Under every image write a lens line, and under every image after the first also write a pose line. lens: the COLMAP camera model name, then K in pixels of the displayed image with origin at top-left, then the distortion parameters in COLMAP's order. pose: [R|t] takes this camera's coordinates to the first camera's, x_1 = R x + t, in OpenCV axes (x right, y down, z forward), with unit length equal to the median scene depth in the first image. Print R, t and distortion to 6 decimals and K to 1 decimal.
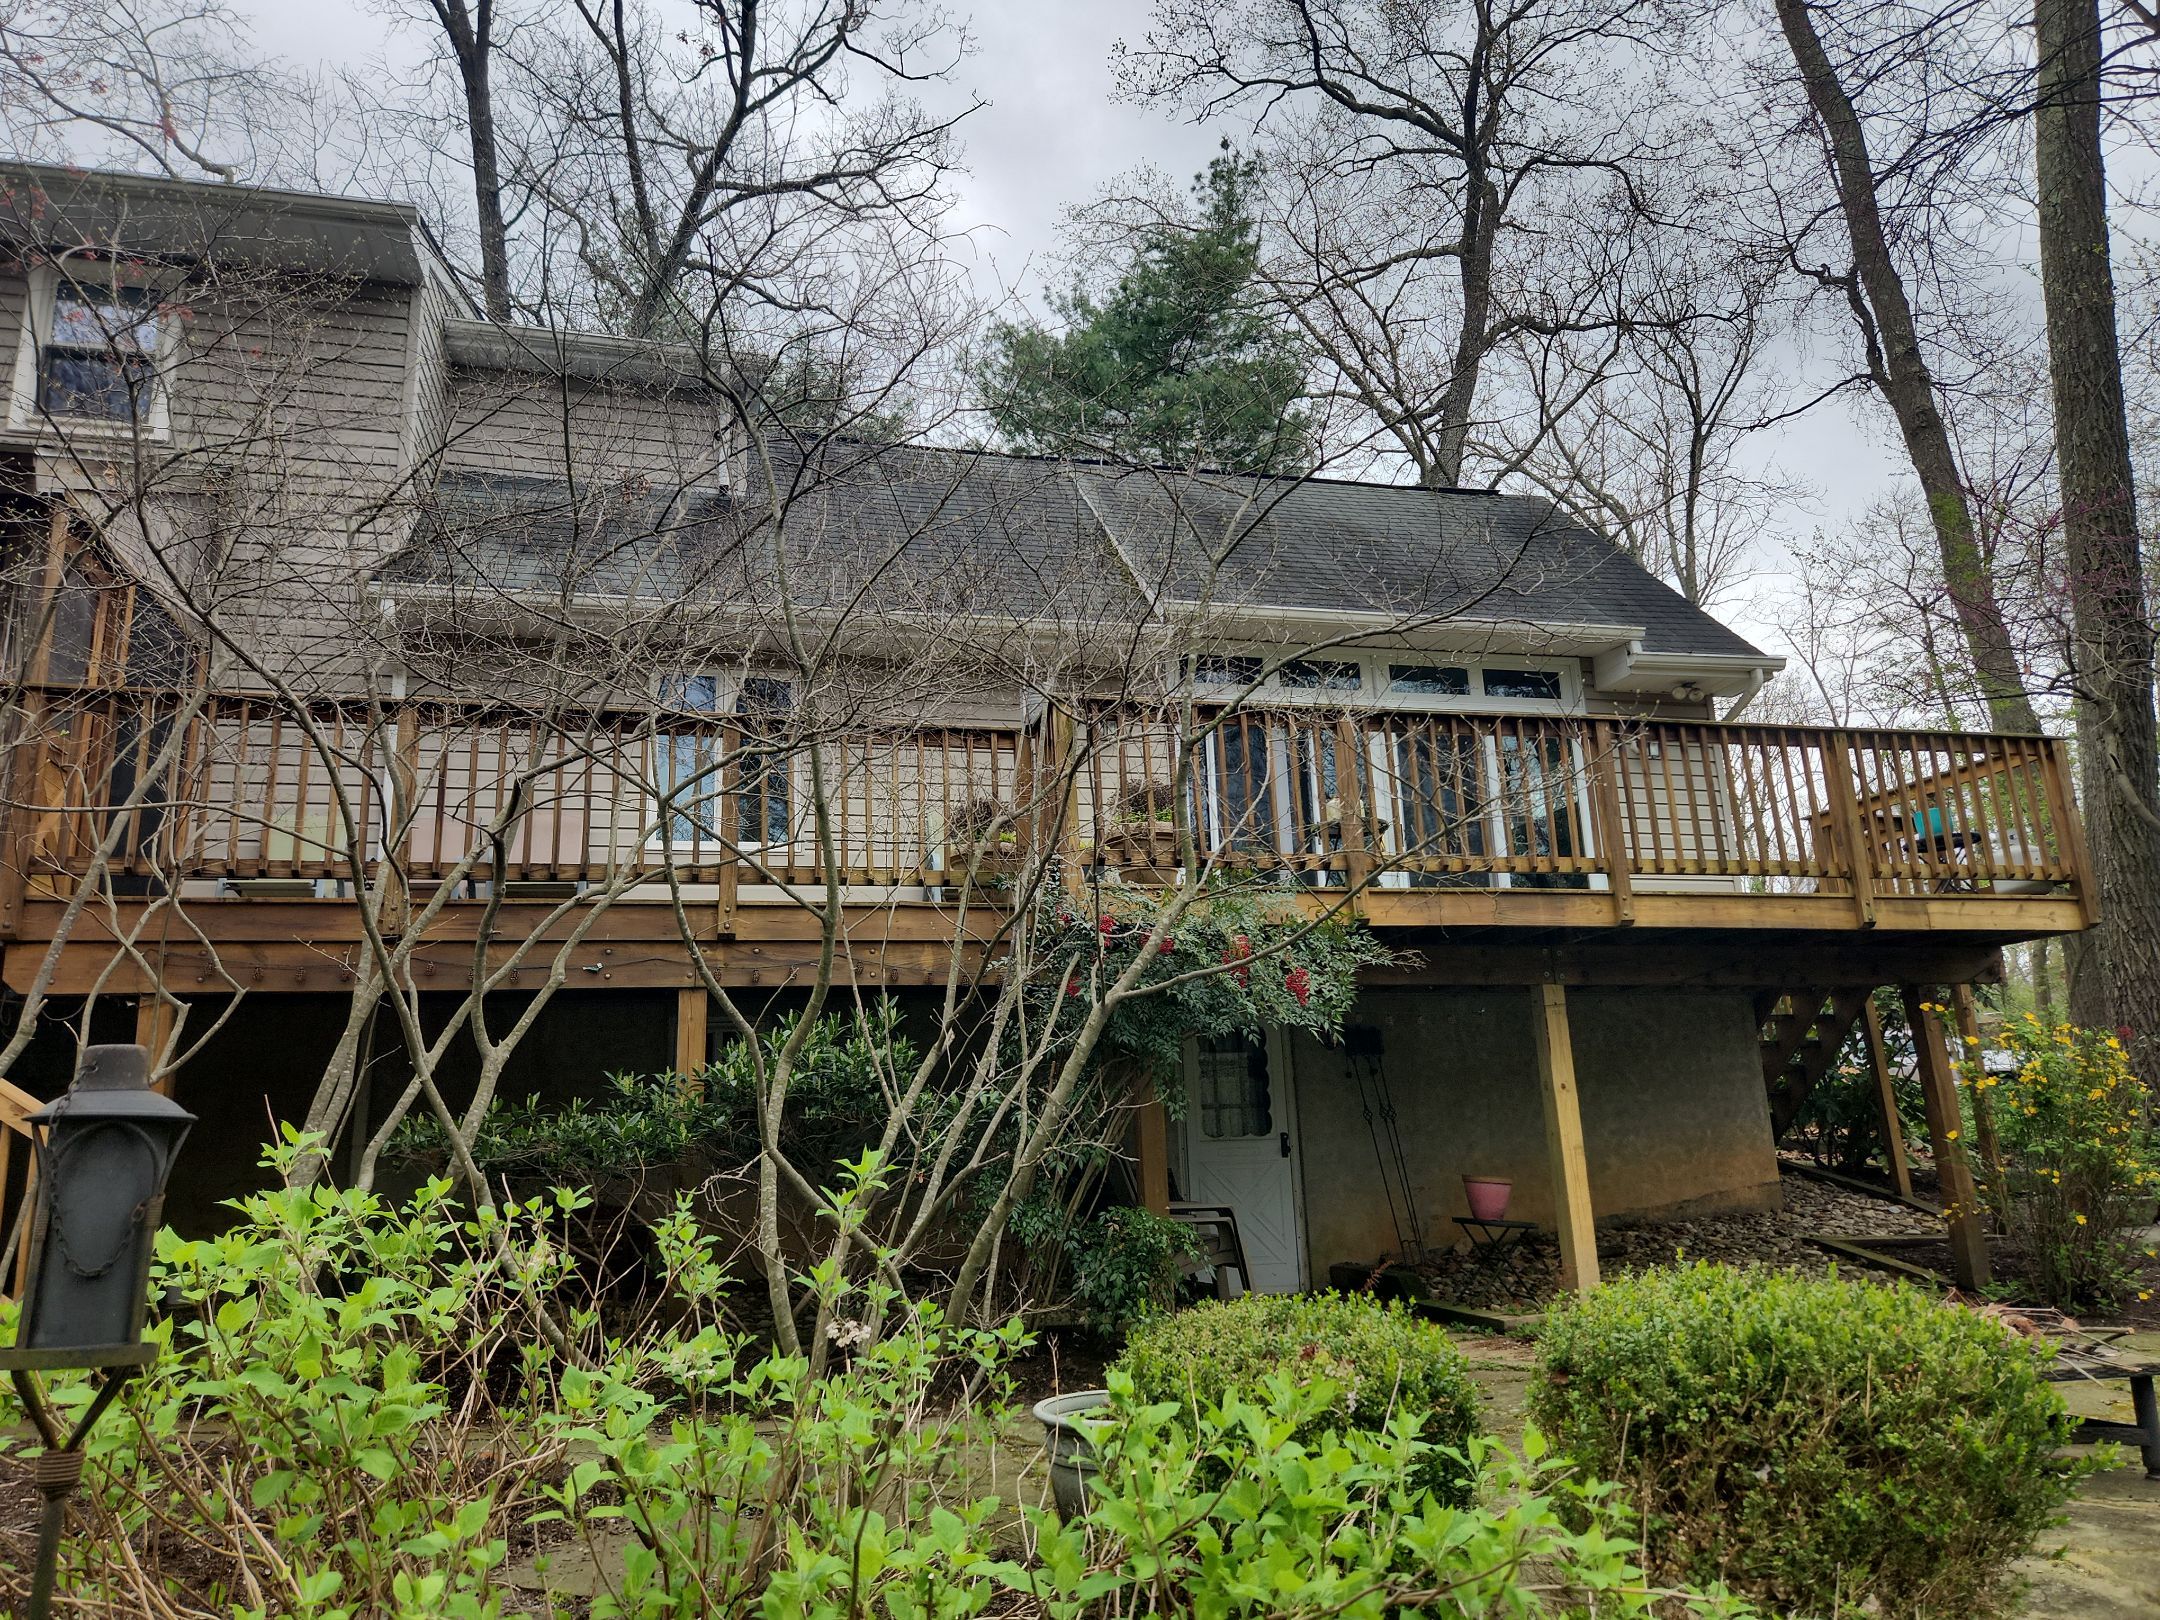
lens RADIAL K [[1444.3, 0, 1094.7], [0, 1444.3, 797.8], [0, 0, 1]] dist [0.073671, -0.067245]
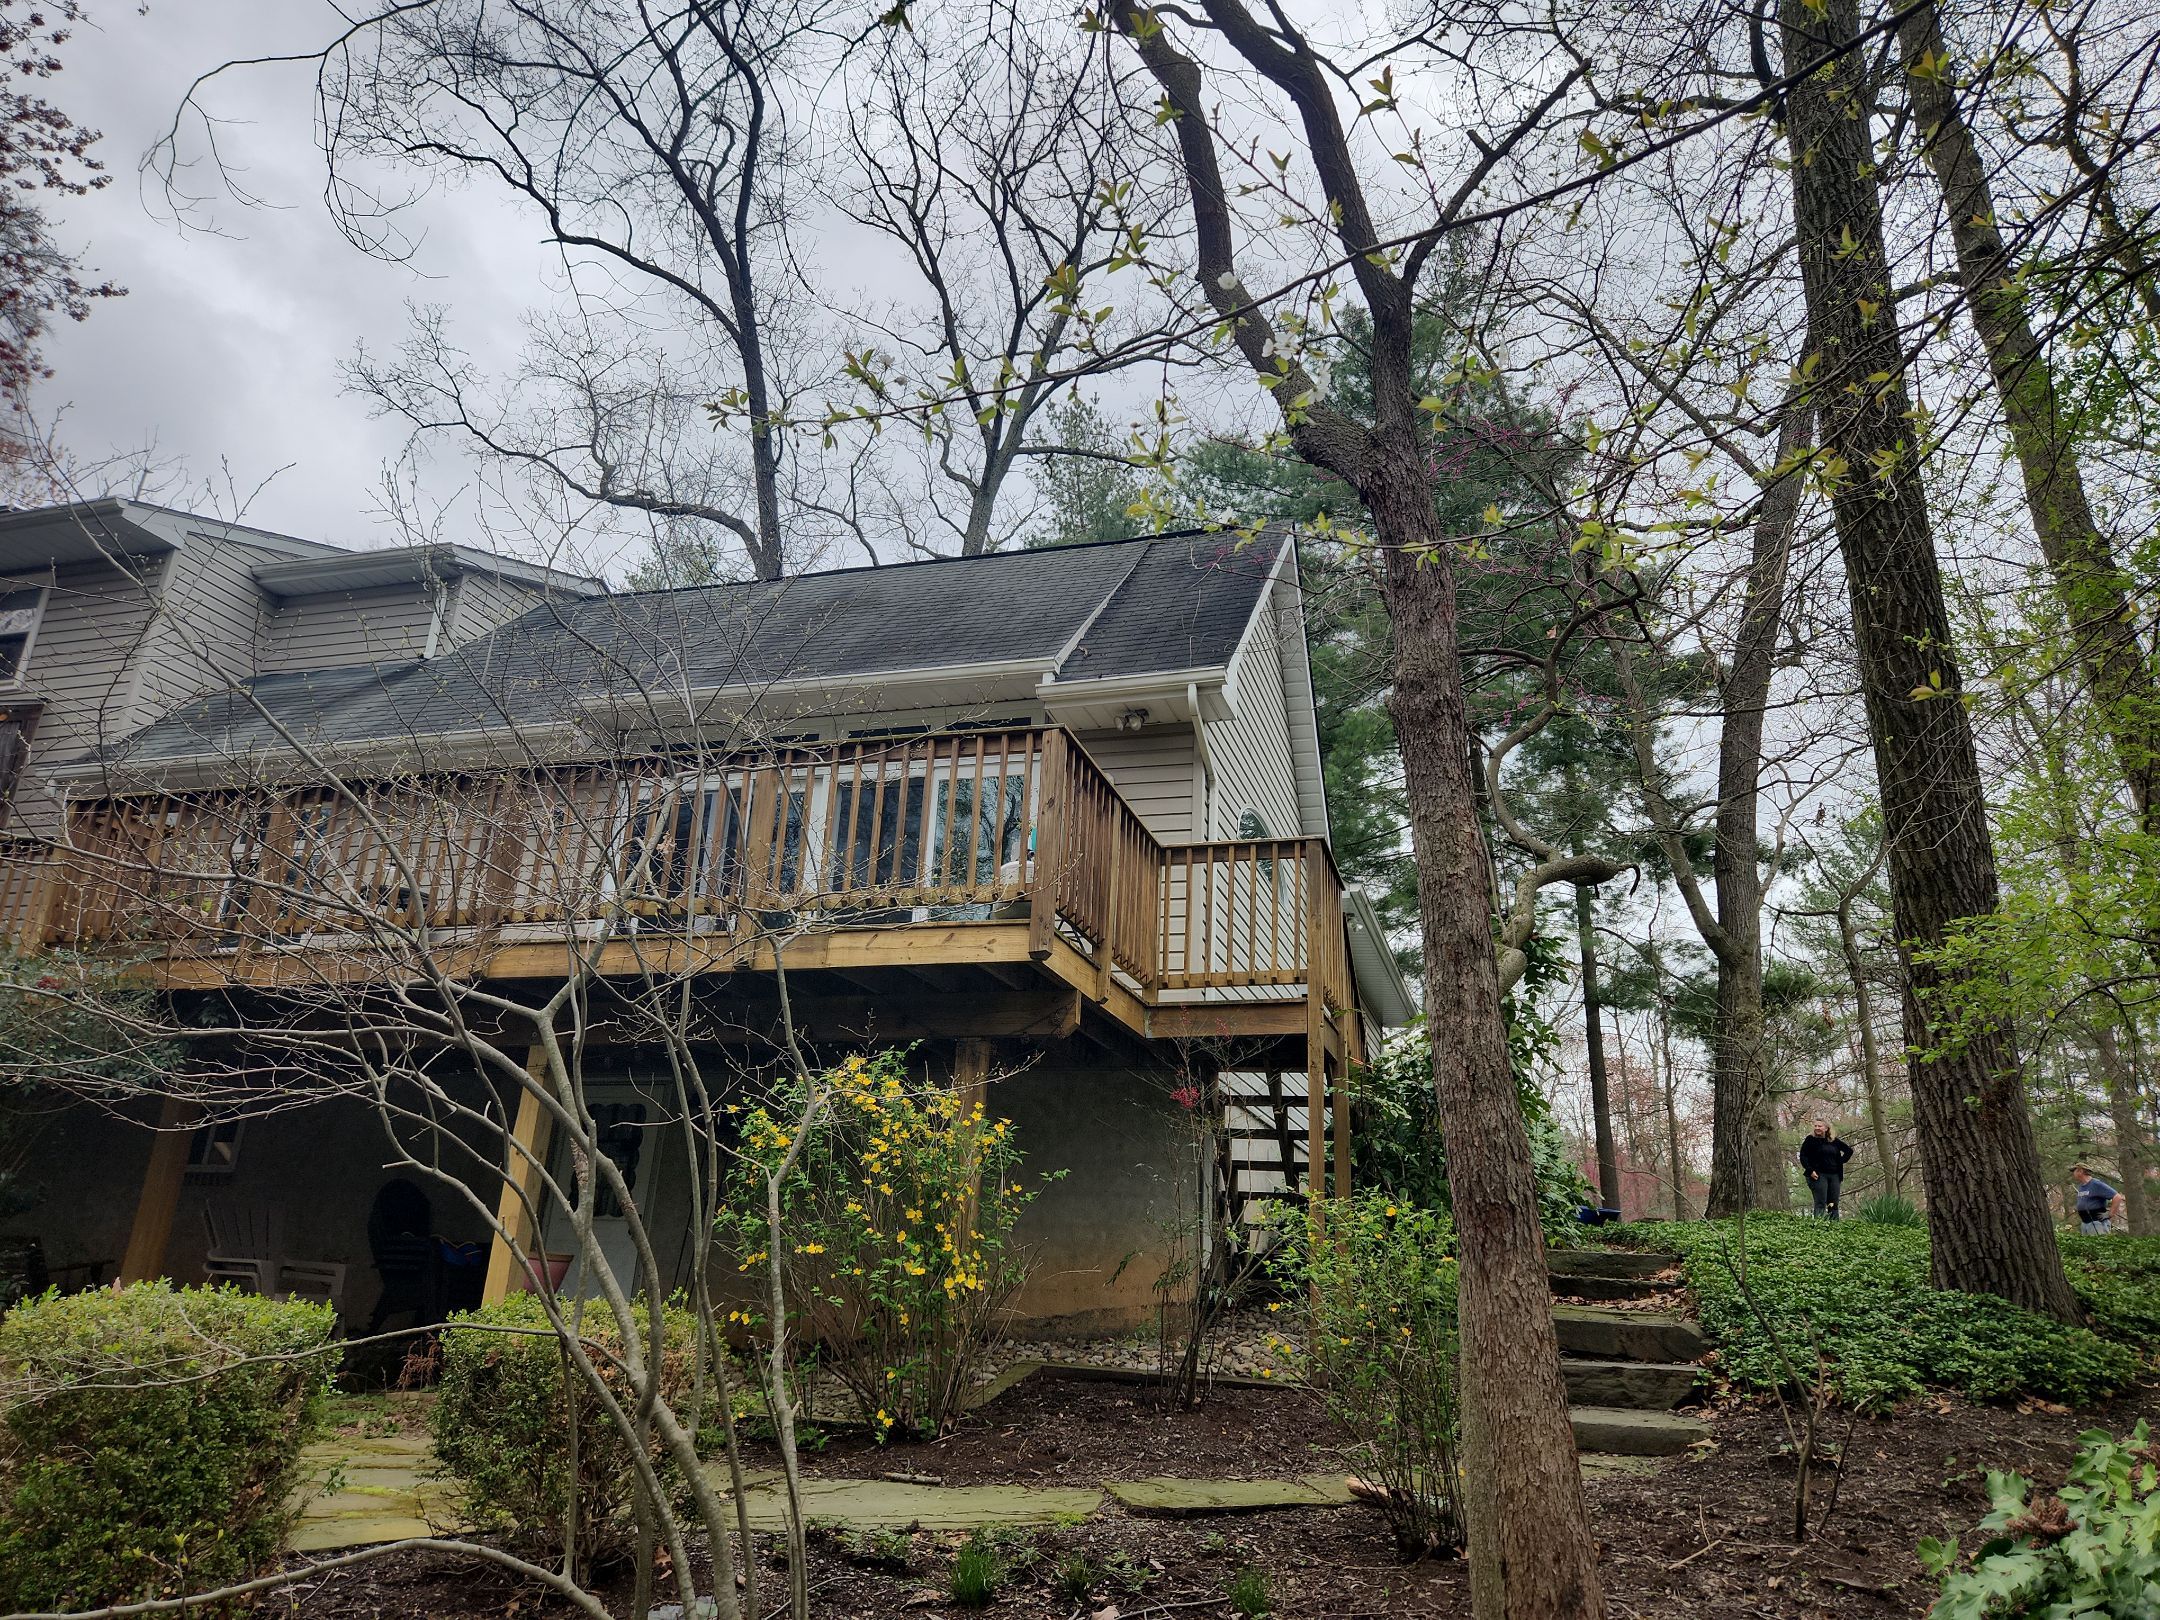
lens RADIAL K [[1444.3, 0, 1094.7], [0, 1444.3, 797.8], [0, 0, 1]] dist [0.073671, -0.067245]
pose [[0.847836, -0.100061, -0.520732, 0.745710], [0.048412, 0.992540, -0.111898, 0.059936], [0.528044, 0.069662, 0.846355, 0.243210]]
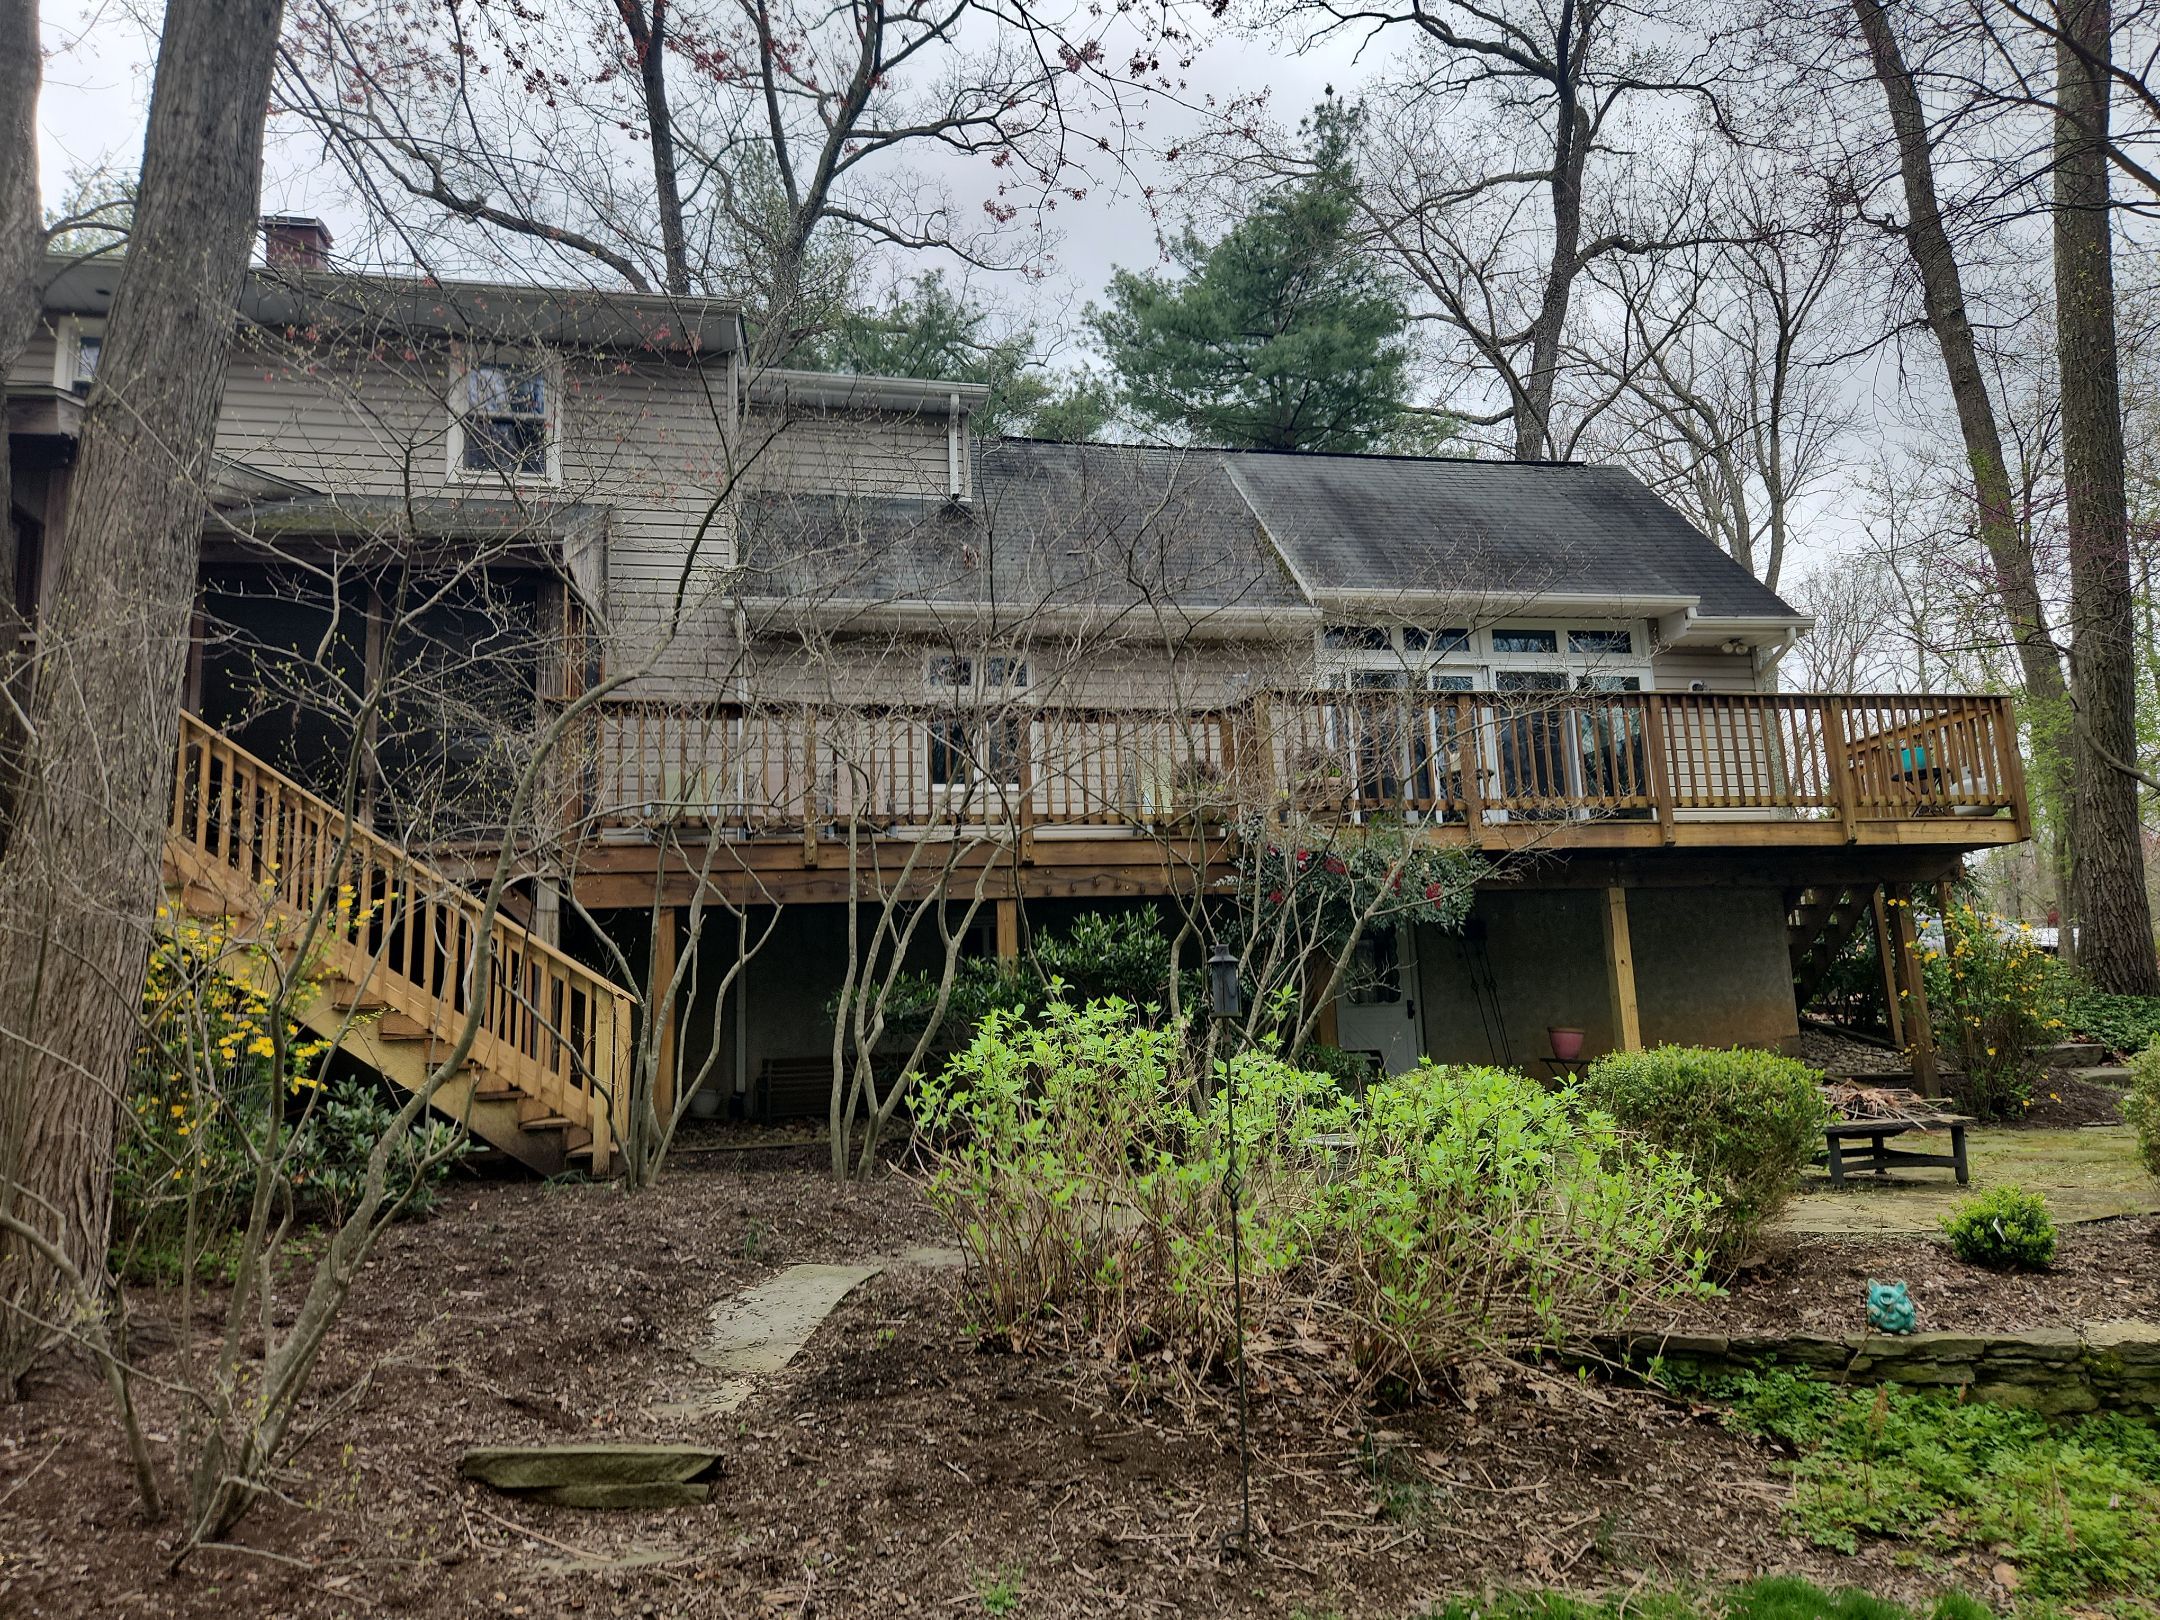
lens RADIAL K [[1461.1, 0, 1136.7], [0, 1461.1, 787.4], [0, 0, 1]] dist [0.076066, -0.074004]
pose [[0.999587, -0.011865, -0.026165, -0.061293], [0.013707, 0.997353, 0.071404, -0.045014], [0.025248, -0.071733, 0.997104, -0.241564]]
